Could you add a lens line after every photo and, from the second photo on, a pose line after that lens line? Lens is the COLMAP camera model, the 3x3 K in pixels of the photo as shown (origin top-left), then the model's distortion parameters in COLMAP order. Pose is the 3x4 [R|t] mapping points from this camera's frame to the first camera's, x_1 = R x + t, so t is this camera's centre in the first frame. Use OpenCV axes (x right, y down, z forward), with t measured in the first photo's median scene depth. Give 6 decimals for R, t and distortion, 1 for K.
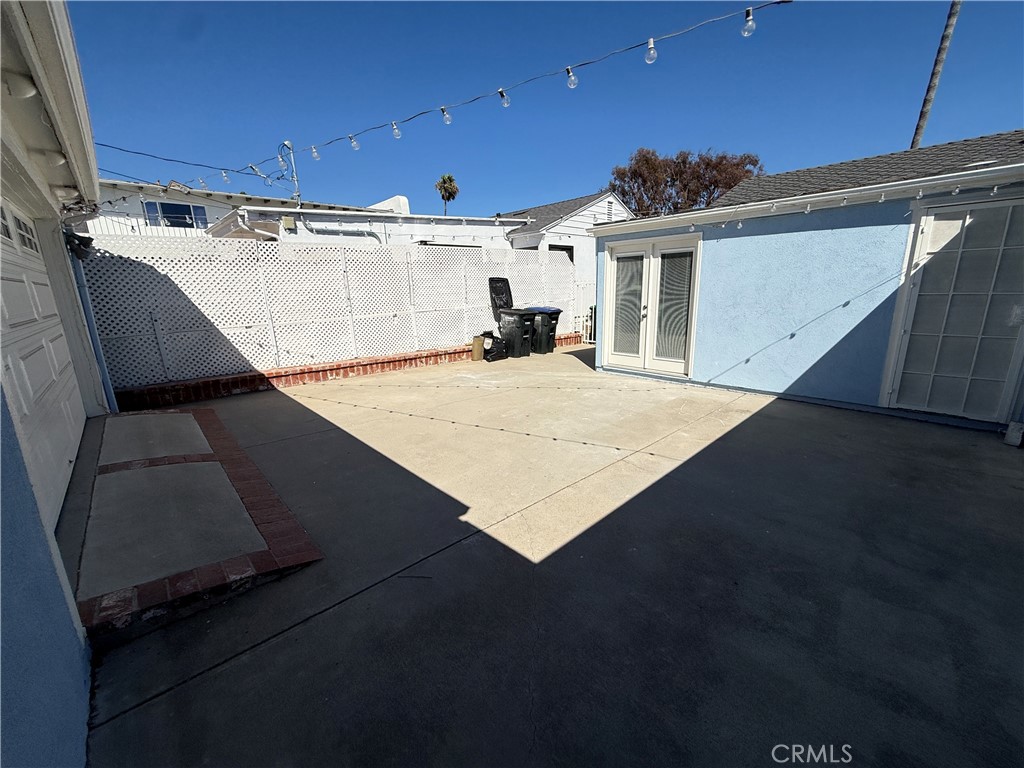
lens RADIAL K [[408.1, 0, 510.5], [0, 408.1, 384.7], [0, 0, 1]] dist [-0.000955, 0.000601]
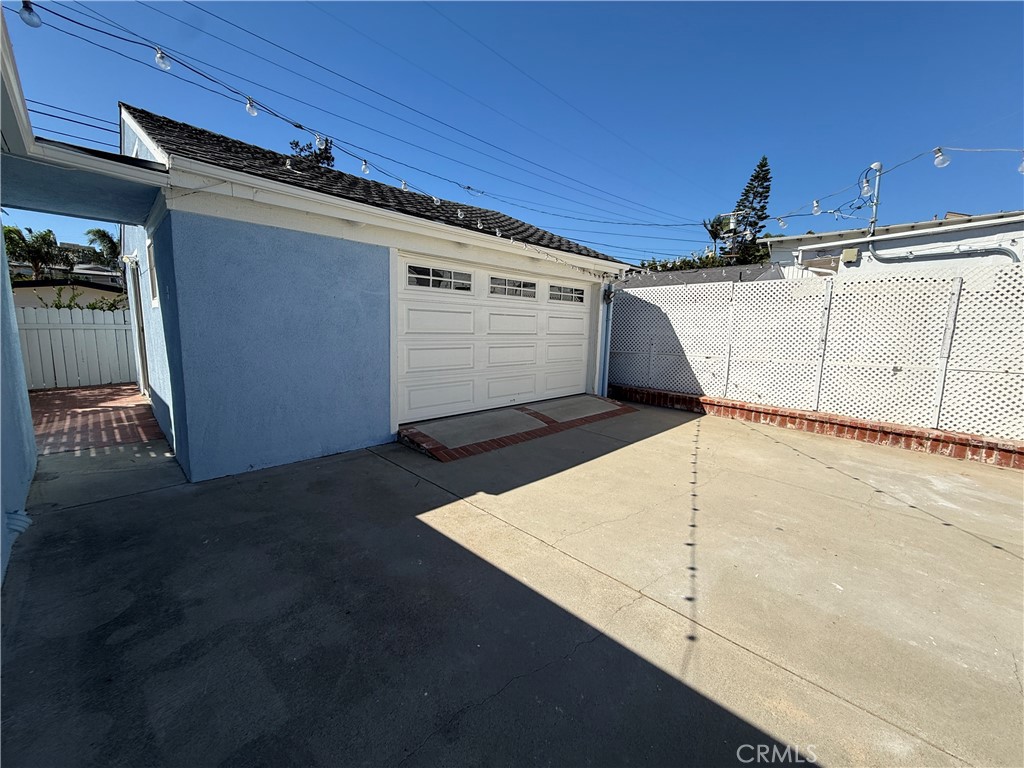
lens RADIAL K [[408.1, 0, 510.5], [0, 408.1, 384.7], [0, 0, 1]] dist [-0.000955, 0.000601]
pose [[0.038709, 0.168165, -0.984999, 0.588236], [-0.257400, 0.954150, 0.152783, -0.121668], [0.965529, 0.247625, 0.080220, 0.469922]]
